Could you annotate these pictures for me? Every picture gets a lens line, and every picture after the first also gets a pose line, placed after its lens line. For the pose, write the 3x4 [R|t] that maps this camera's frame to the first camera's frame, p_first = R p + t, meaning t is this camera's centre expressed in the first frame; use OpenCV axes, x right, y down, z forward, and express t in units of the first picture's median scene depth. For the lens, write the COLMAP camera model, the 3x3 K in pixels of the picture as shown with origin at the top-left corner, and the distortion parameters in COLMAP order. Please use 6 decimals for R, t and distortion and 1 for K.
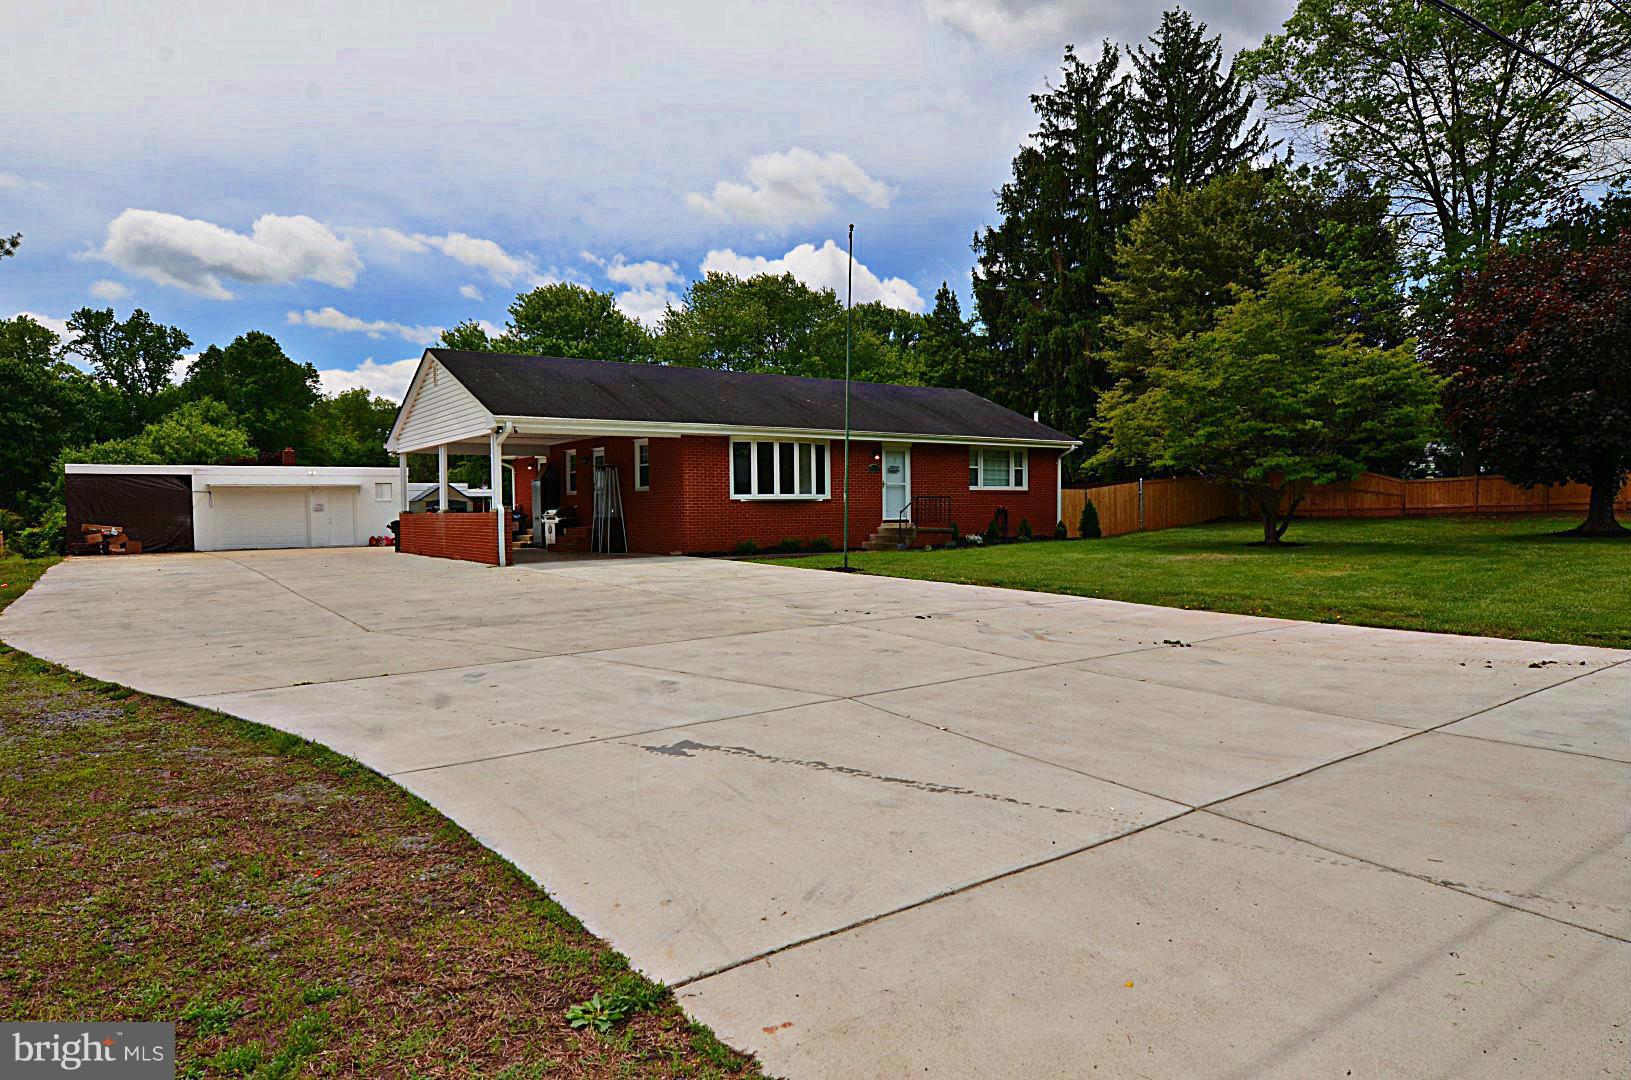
lens RADIAL K [[985.1, 0, 816.1], [0, 985.1, 542.9], [0, 0, 1]] dist [-0.019395, 0.001666]
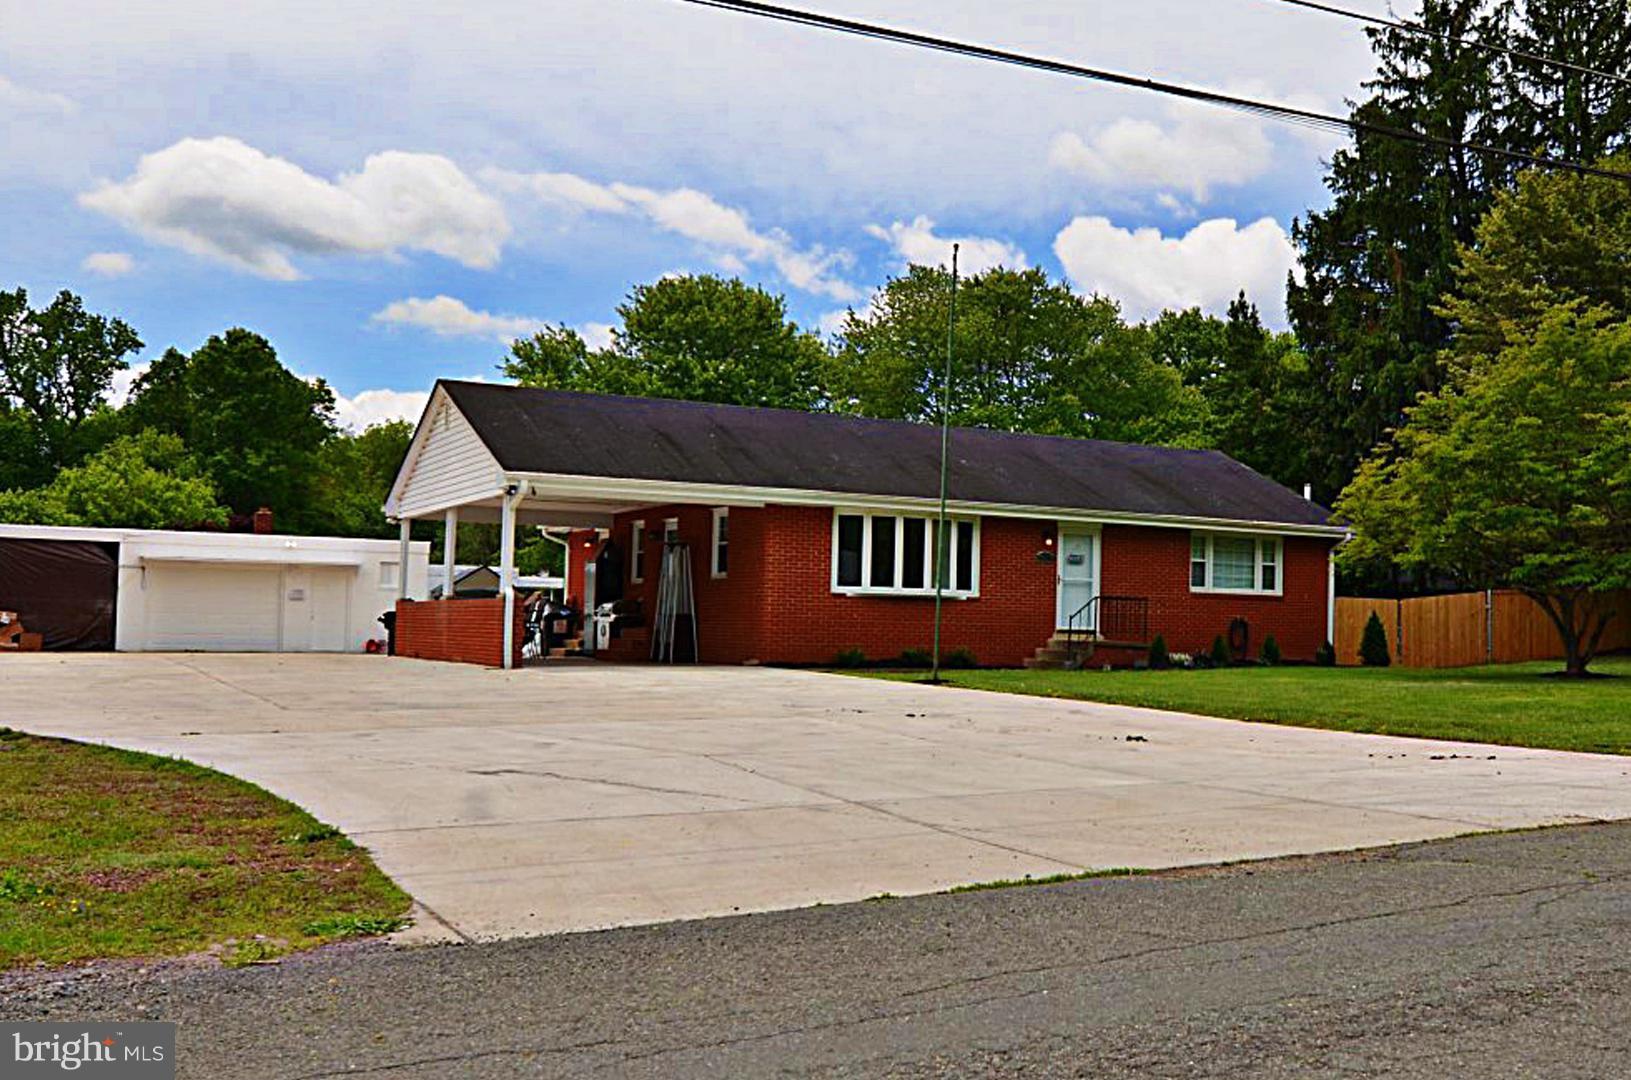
lens RADIAL K [[1199.3, 0, 815.5], [0, 1199.3, 537.2], [0, 0, 1]] dist [-0.015784, 0.001074]
pose [[0.999124, 0.027274, -0.031727, -0.114774], [-0.029810, 0.996152, -0.082414, -0.017763], [0.029357, 0.083288, 0.996093, 0.164581]]
